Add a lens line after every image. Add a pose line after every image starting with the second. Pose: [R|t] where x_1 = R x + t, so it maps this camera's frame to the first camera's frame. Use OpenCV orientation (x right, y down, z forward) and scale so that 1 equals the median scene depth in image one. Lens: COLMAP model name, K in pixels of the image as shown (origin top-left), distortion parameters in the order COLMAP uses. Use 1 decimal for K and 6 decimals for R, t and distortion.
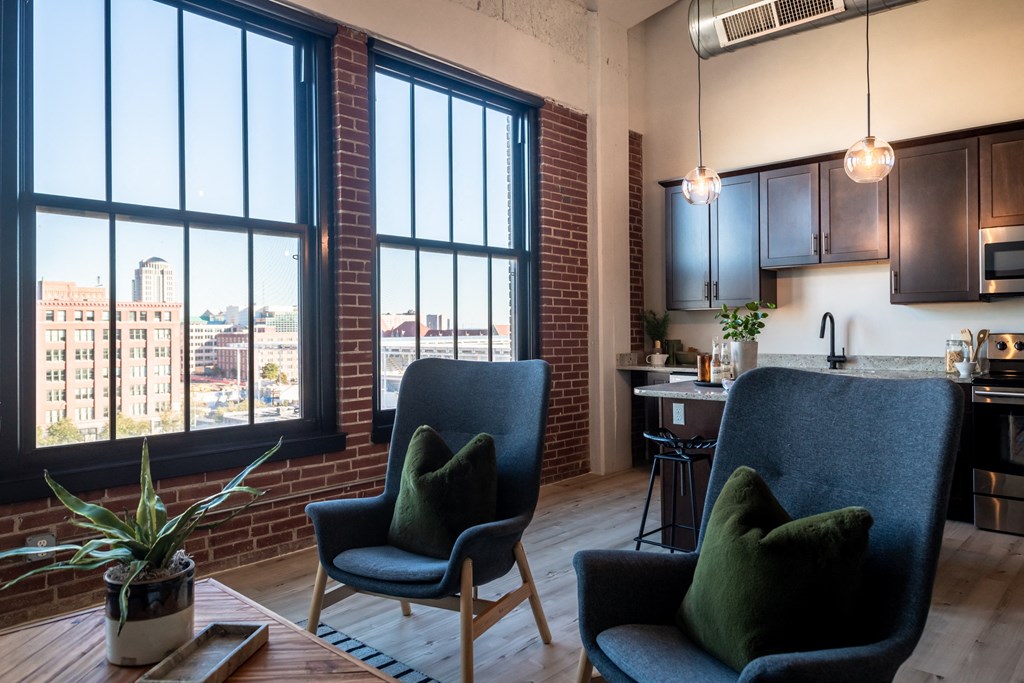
lens RADIAL K [[687.1, 0, 514.4], [0, 687.1, 329.7], [0, 0, 1]] dist [0.013312, -0.003100]
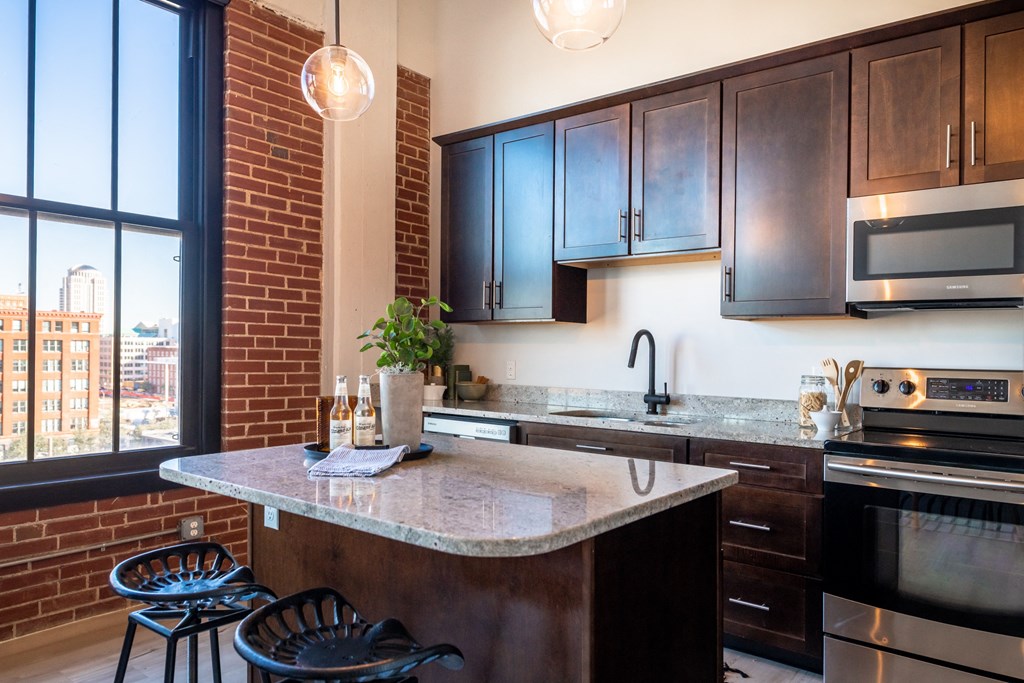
lens RADIAL K [[697.7, 0, 512.0], [0, 697.7, 341.5], [0, 0, 1]] dist [0.039565, -0.000927]
pose [[0.997590, 0.023546, 0.065268, 0.271421], [-0.022719, 0.999652, -0.013383, -0.001304], [-0.065560, 0.011868, 0.997778, 0.315898]]
